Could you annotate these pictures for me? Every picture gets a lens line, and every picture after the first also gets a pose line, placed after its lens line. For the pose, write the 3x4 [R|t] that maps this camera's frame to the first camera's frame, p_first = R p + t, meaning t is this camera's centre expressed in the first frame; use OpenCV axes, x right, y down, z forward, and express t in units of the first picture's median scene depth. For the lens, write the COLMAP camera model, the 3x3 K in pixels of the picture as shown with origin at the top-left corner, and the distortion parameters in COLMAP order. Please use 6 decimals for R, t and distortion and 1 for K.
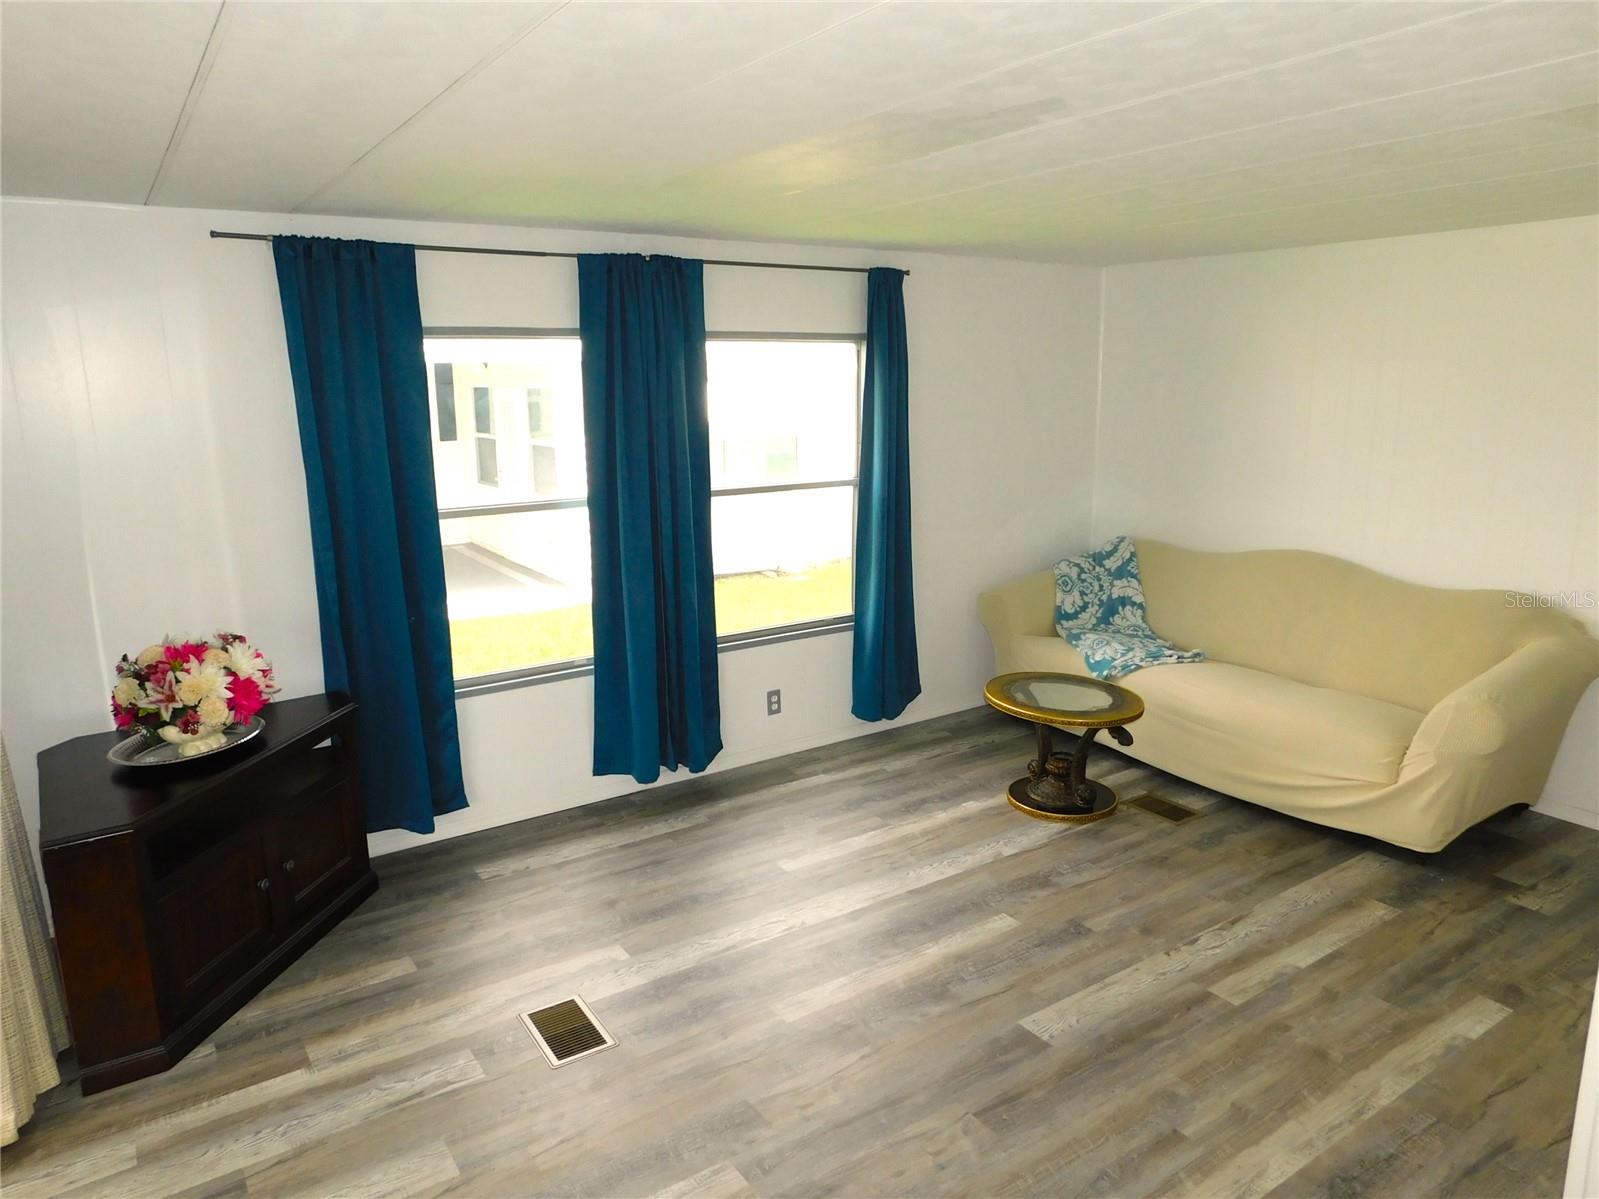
lens RADIAL K [[1082.1, 0, 811.3], [0, 1082.1, 598.8], [0, 0, 1]] dist [-0.047038, 0.045193]
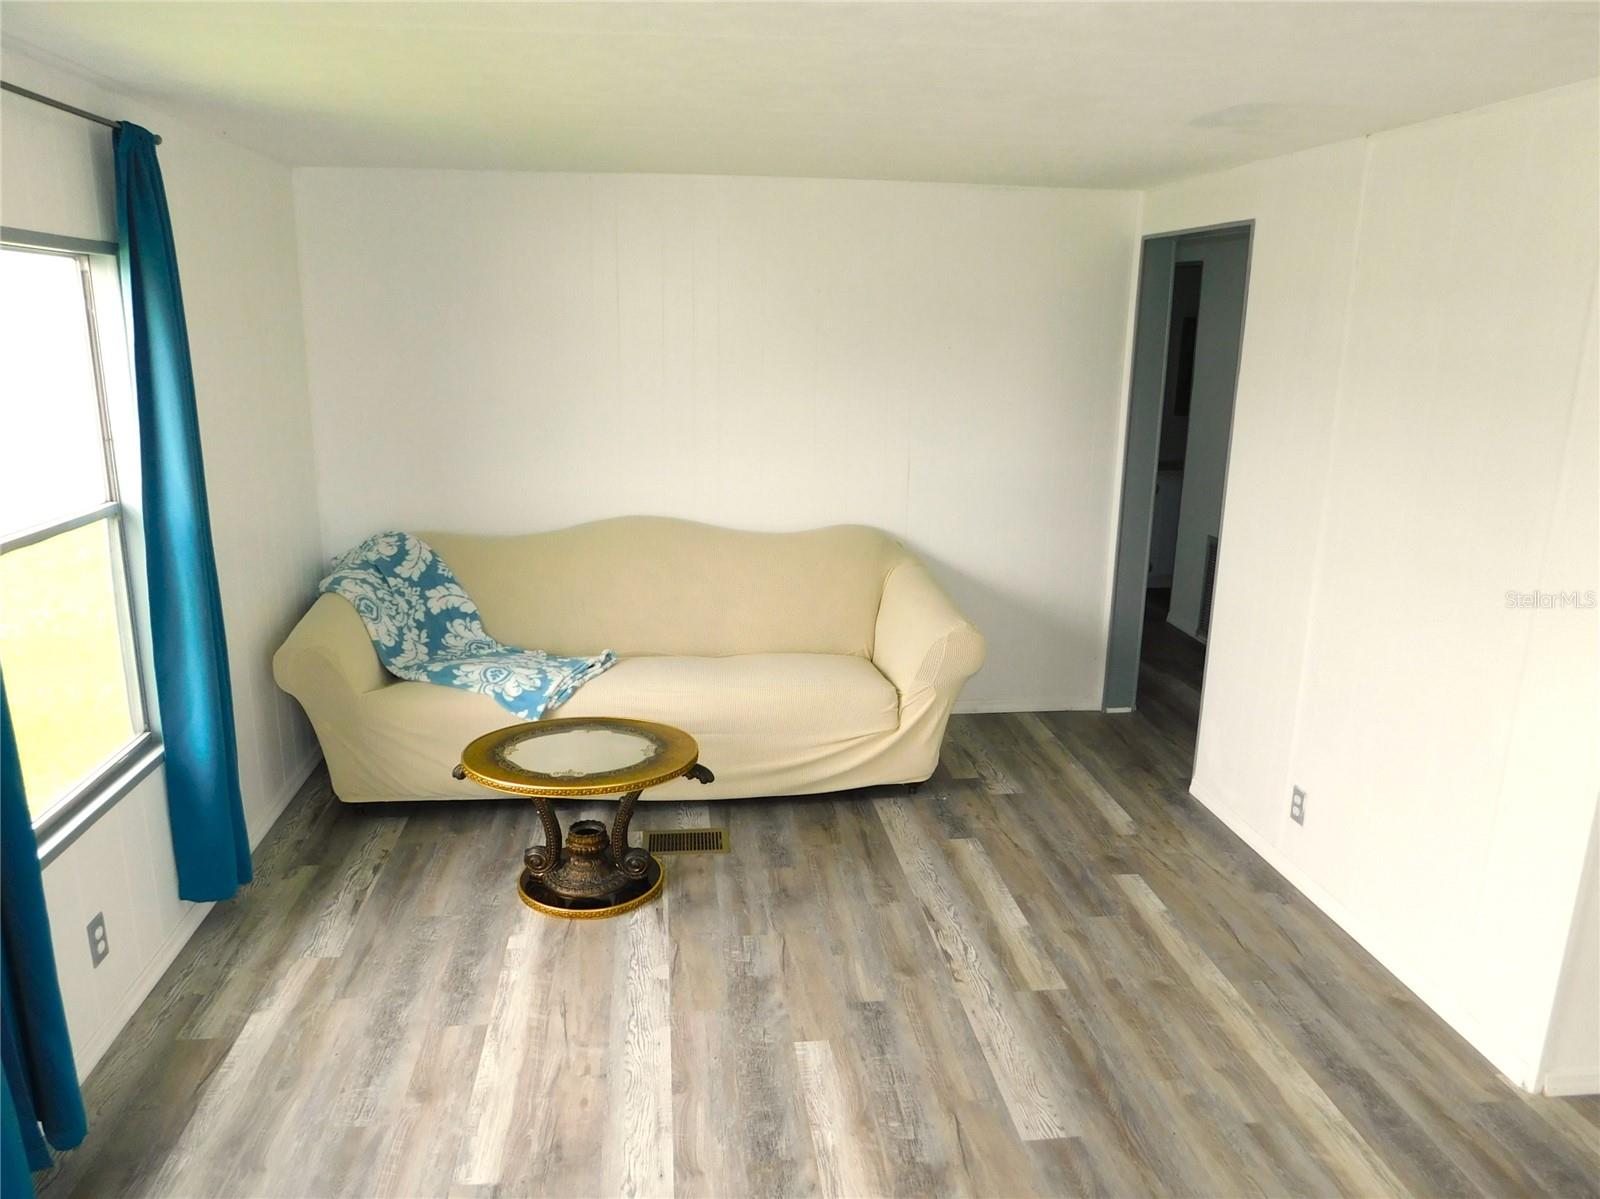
lens RADIAL K [[1134.1, 0, 808.0], [0, 1134.1, 600.1], [0, 0, 1]] dist [-0.057380, 0.057537]
pose [[0.460863, -0.201645, 0.864260, -0.370458], [0.165084, 0.976327, 0.139762, -0.101243], [-0.871982, 0.078264, 0.483241, 0.497715]]
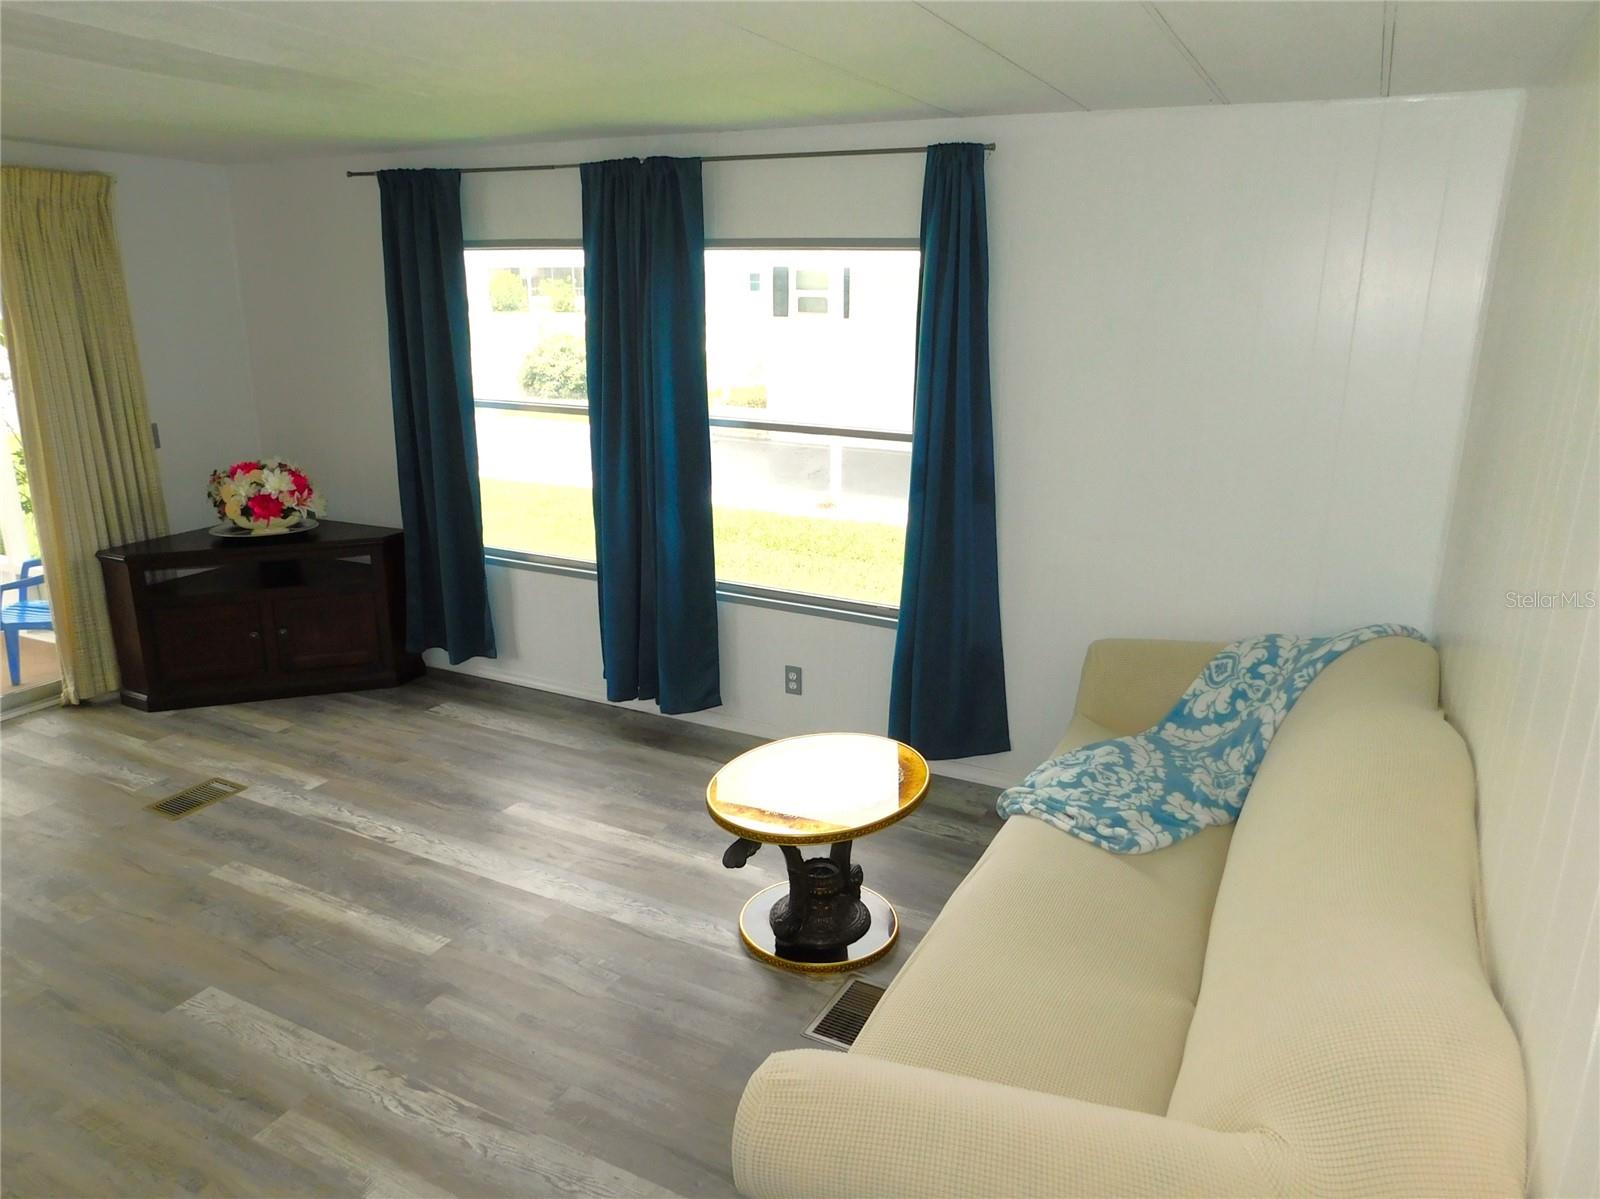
lens RADIAL K [[1134.1, 0, 808.0], [0, 1134.1, 600.1], [0, 0, 1]] dist [-0.057380, 0.057537]
pose [[0.468314, 0.257459, -0.845220, 0.838580], [-0.196928, 0.962957, 0.184210, -0.155935], [0.861337, 0.080180, 0.501667, 0.658889]]
